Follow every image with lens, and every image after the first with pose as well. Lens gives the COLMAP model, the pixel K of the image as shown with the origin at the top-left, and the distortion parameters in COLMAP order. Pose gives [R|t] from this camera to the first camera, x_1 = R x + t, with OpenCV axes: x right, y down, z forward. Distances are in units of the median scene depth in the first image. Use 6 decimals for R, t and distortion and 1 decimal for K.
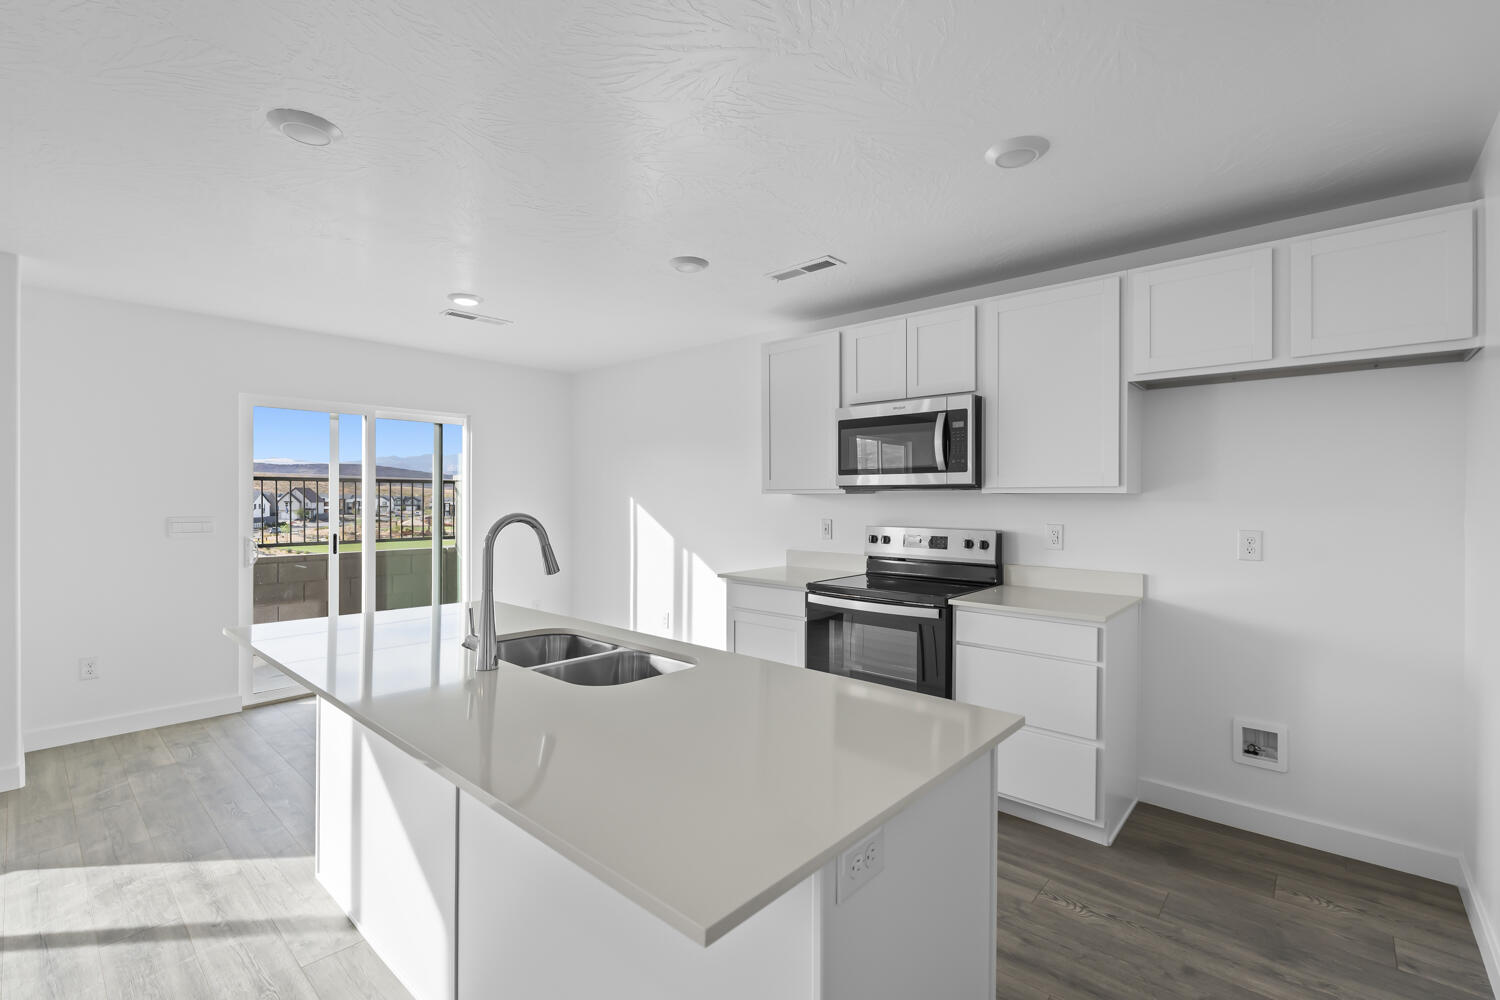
lens RADIAL K [[670.6, 0, 750.0], [0, 670.6, 500.0], [0, 0, 1]] dist [-0.000838, 0.000075]
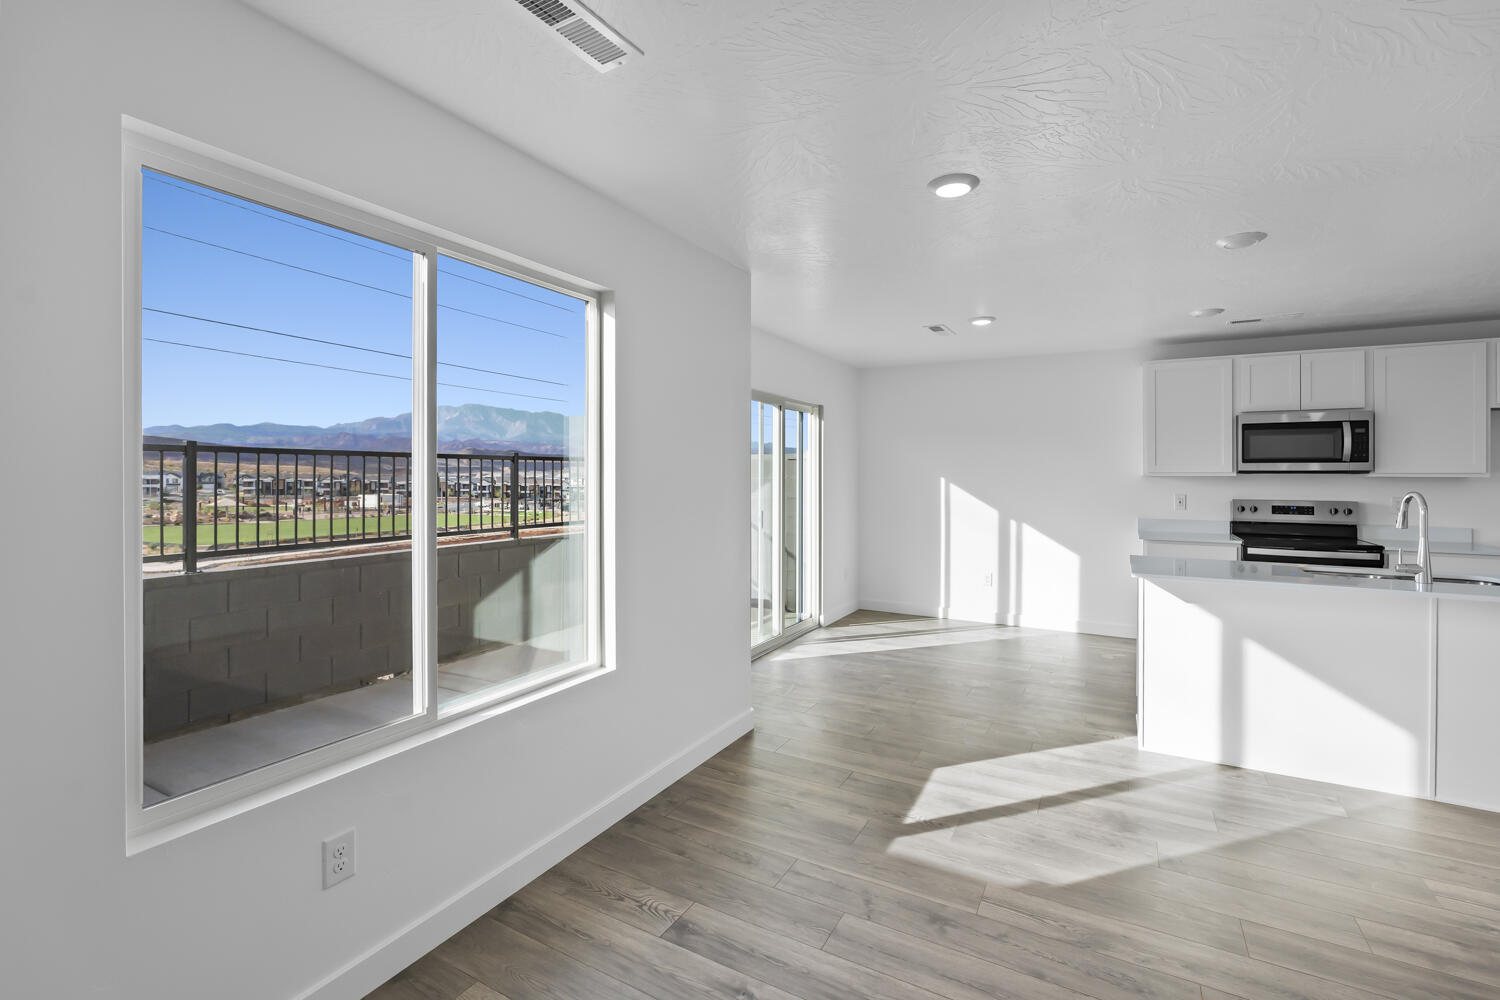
lens RADIAL K [[685.0, 0, 752.6], [0, 685.0, 468.8], [0, 0, 1]] dist [0.000466, -0.000019]
pose [[0.970017, 0.005158, 0.242984, -1.347849], [-0.001825, 0.999901, -0.013942, -0.003163], [-0.243032, 0.013080, 0.969930, -0.153245]]
